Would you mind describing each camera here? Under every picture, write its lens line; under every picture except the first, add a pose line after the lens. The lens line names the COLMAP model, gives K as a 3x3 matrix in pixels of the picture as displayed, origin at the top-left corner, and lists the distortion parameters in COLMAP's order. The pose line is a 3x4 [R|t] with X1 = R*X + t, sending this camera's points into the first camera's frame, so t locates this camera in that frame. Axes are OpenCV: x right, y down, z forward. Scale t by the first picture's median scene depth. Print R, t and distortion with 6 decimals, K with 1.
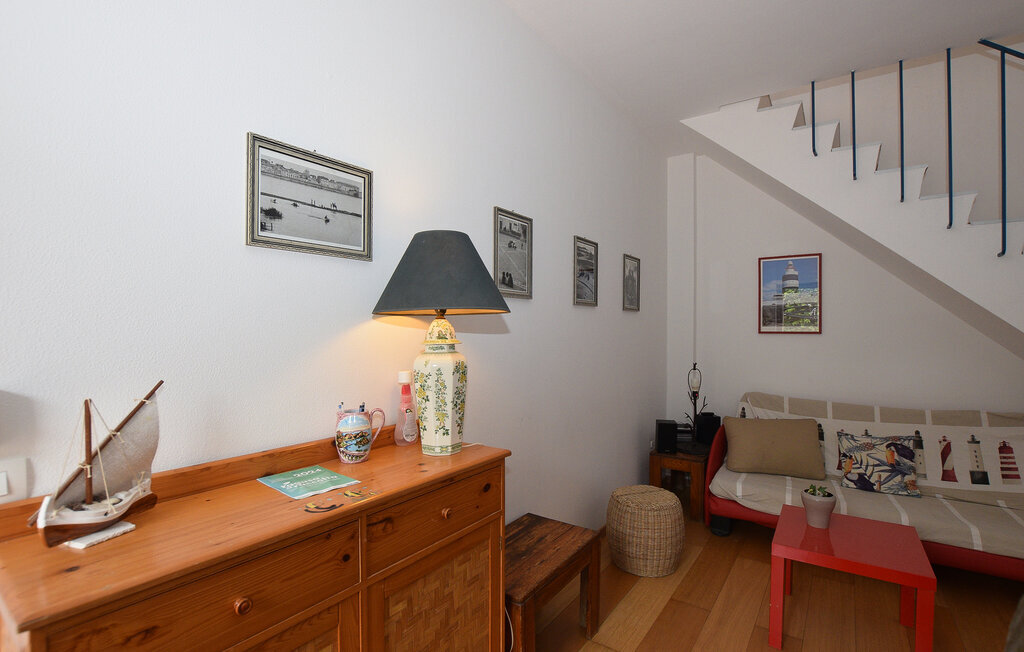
lens RADIAL K [[484.6, 0, 507.3], [0, 484.6, 329.8], [0, 0, 1]] dist [-0.021719, 0.001996]
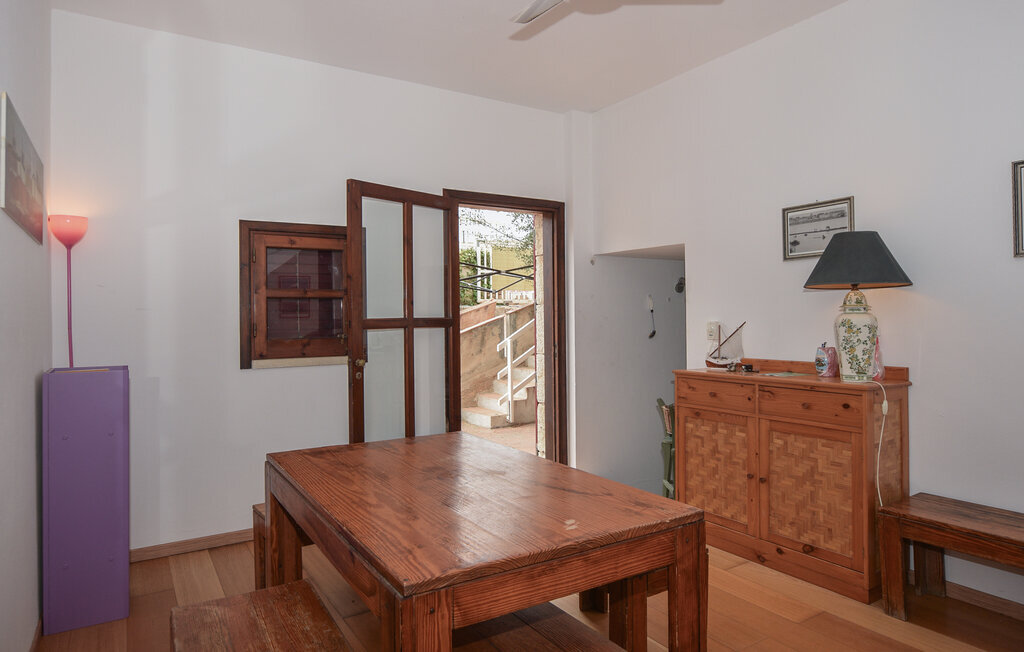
lens RADIAL K [[618.2, 0, 510.4], [0, 618.2, 322.9], [0, 0, 1]] dist [-0.000813, -0.000046]
pose [[-0.397835, 0.001658, -0.917456, 2.303492], [0.000663, 0.999999, 0.001519, 0.085127], [0.917457, -0.000004, -0.397835, 0.918024]]
